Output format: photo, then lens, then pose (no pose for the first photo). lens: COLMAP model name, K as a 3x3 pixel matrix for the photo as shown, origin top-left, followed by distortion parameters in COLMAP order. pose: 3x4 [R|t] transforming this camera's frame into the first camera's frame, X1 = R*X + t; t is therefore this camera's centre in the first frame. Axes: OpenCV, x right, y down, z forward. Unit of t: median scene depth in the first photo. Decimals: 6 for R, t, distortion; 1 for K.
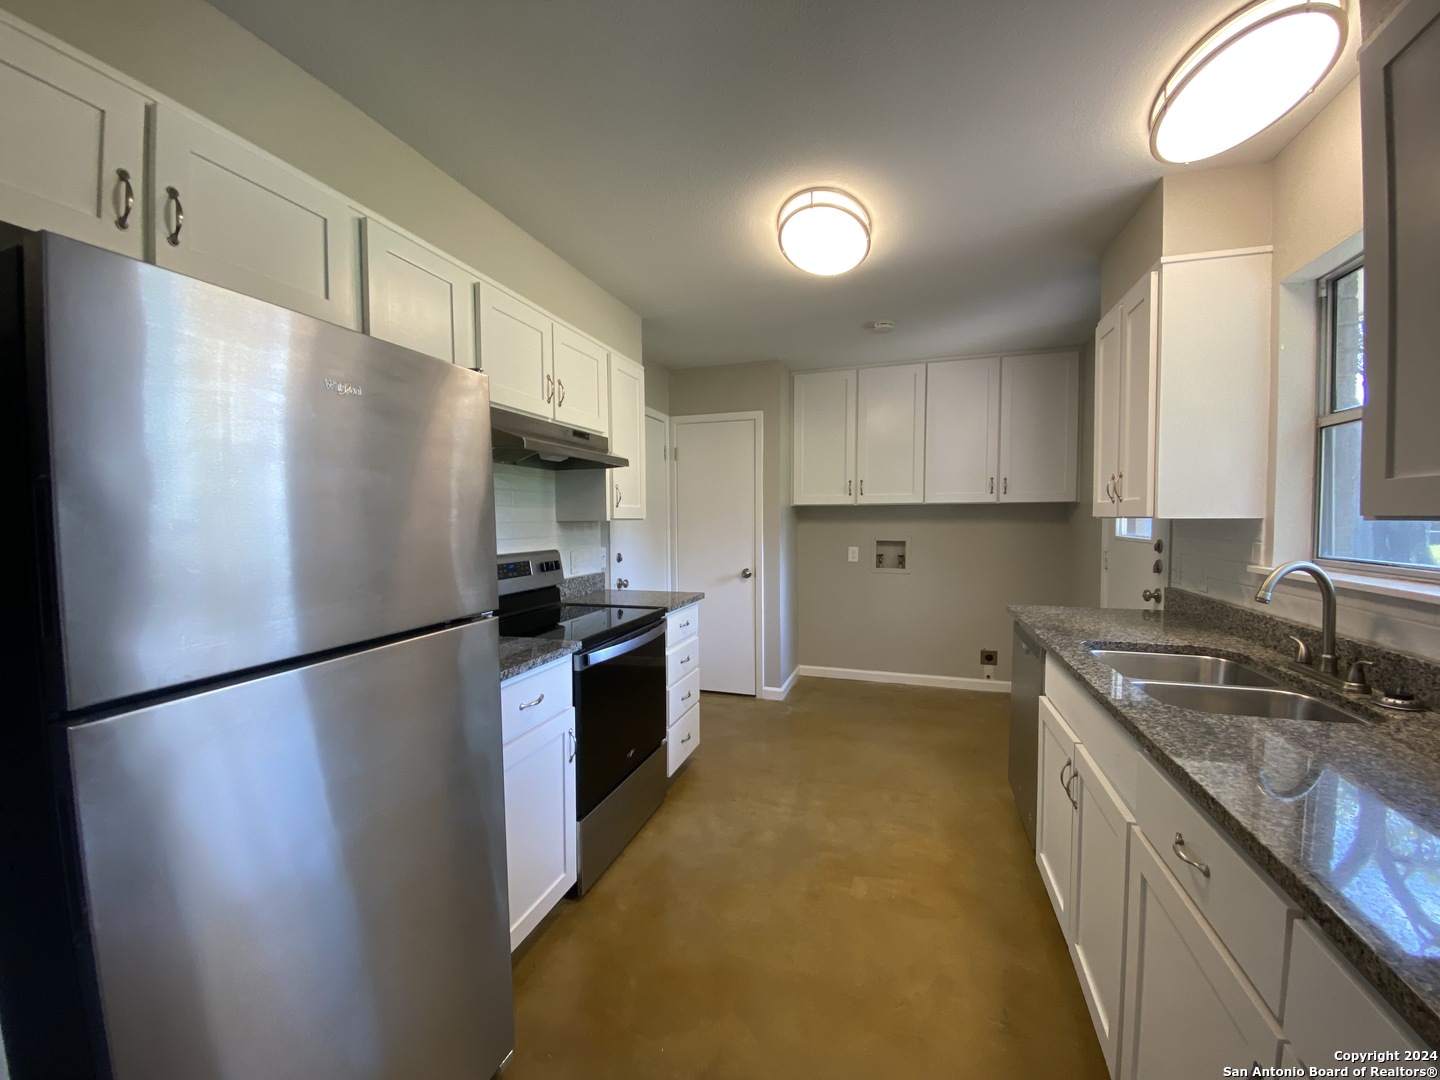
lens RADIAL K [[582.3, 0, 727.2], [0, 582.3, 538.7], [0, 0, 1]] dist [0.000272, -0.012793]
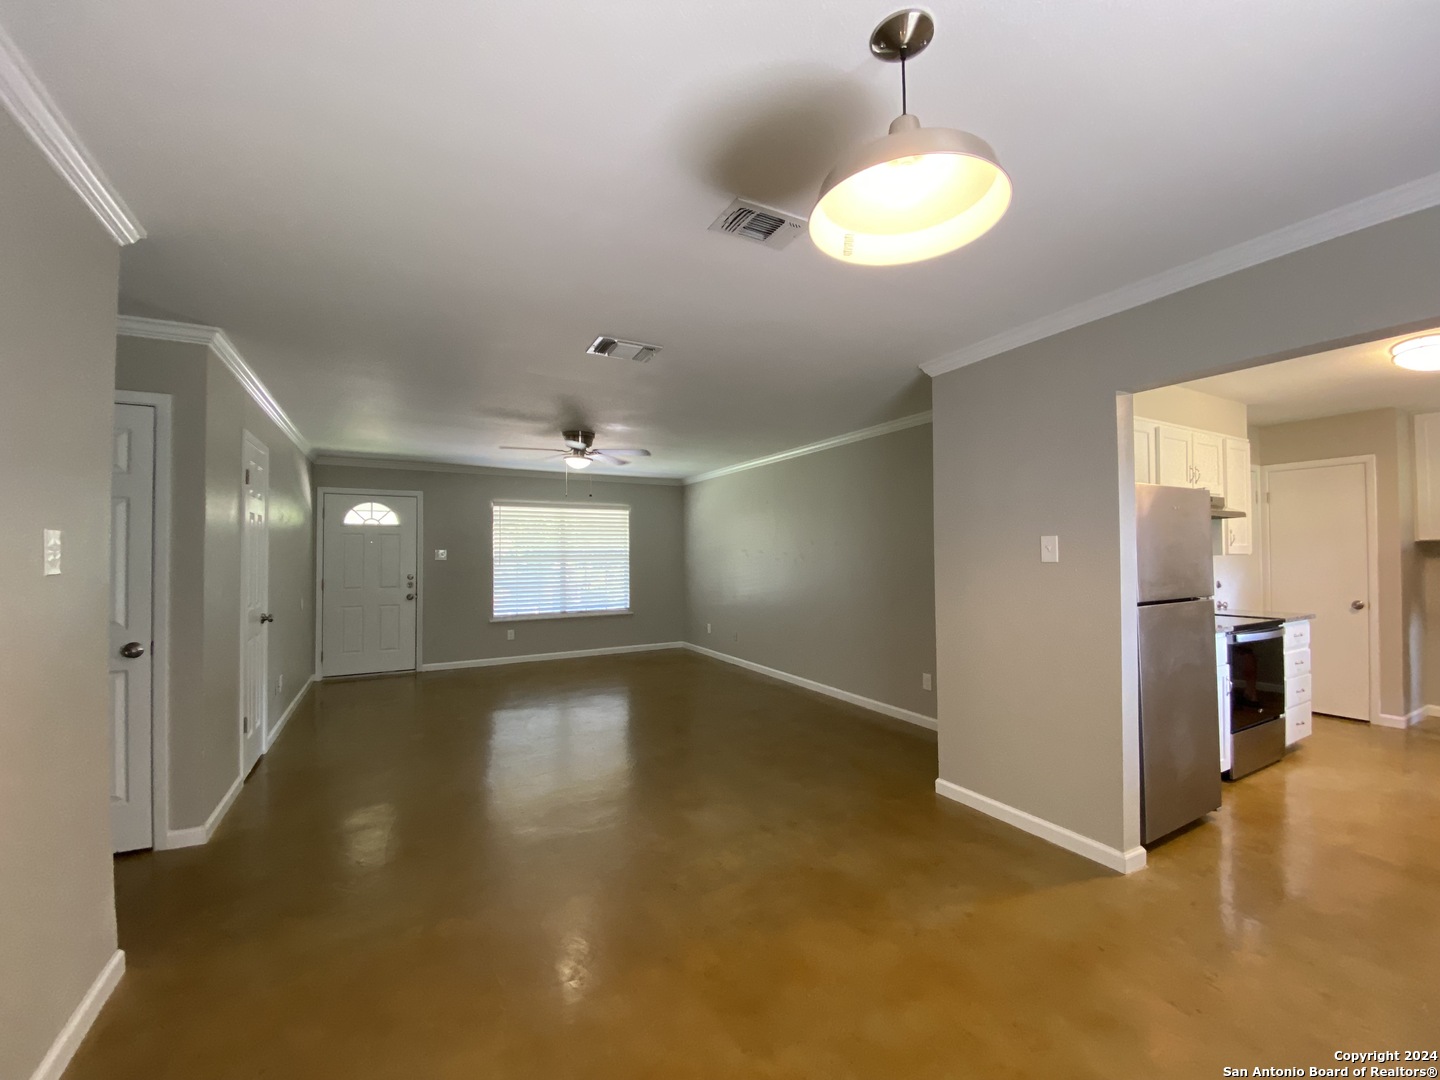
lens RADIAL K [[582.3, 0, 727.2], [0, 582.3, 538.7], [0, 0, 1]] dist [0.000272, -0.012793]
pose [[0.710453, -0.014333, -0.703599, -0.064142], [-0.027273, 0.998481, -0.047879, 0.024065], [0.703216, 0.053205, 0.708983, -0.728156]]
